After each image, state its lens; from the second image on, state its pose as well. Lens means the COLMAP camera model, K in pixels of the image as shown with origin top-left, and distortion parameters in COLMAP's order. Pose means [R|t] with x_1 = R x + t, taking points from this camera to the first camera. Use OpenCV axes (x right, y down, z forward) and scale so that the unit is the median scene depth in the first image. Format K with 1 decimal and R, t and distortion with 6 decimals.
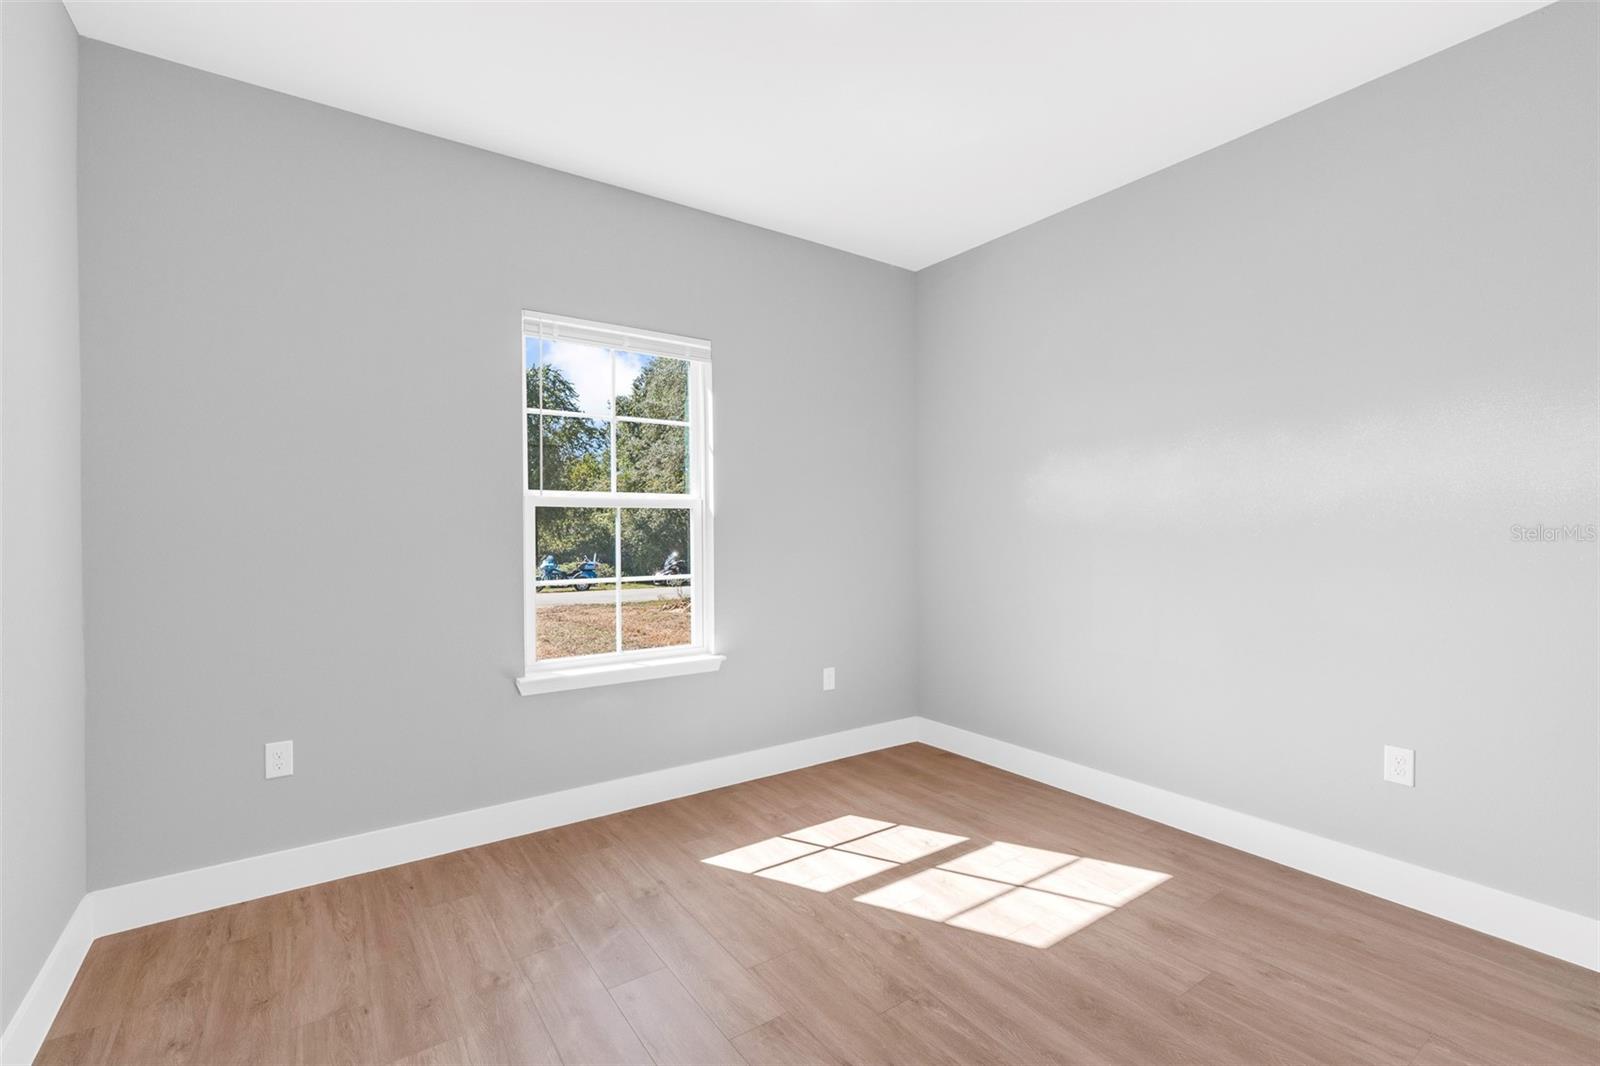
lens RADIAL K [[713.8, 0, 797.5], [0, 713.8, 533.1], [0, 0, 1]] dist [-0.005586, 0.001440]
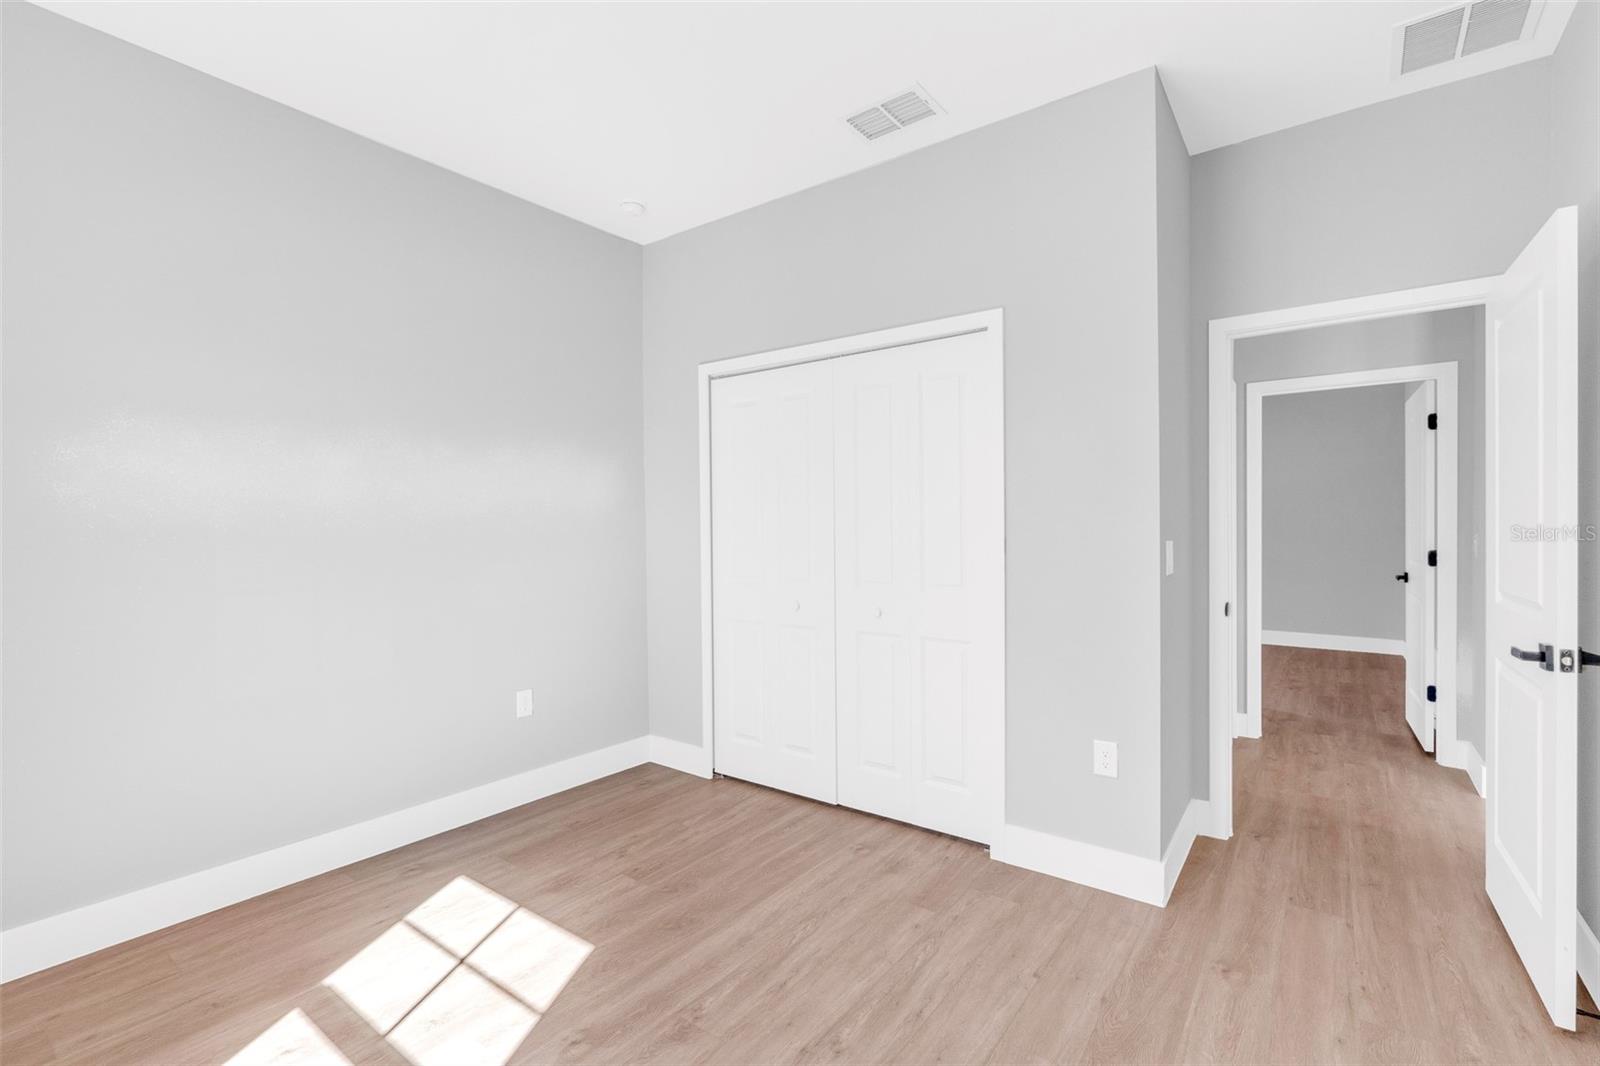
lens RADIAL K [[713.8, 0, 797.5], [0, 713.8, 533.1], [0, 0, 1]] dist [-0.005586, 0.001440]
pose [[-0.311031, -0.002135, 0.950397, -0.646576], [0.013388, 0.999888, 0.006628, -0.005206], [-0.950306, 0.014785, -0.310967, 0.944696]]
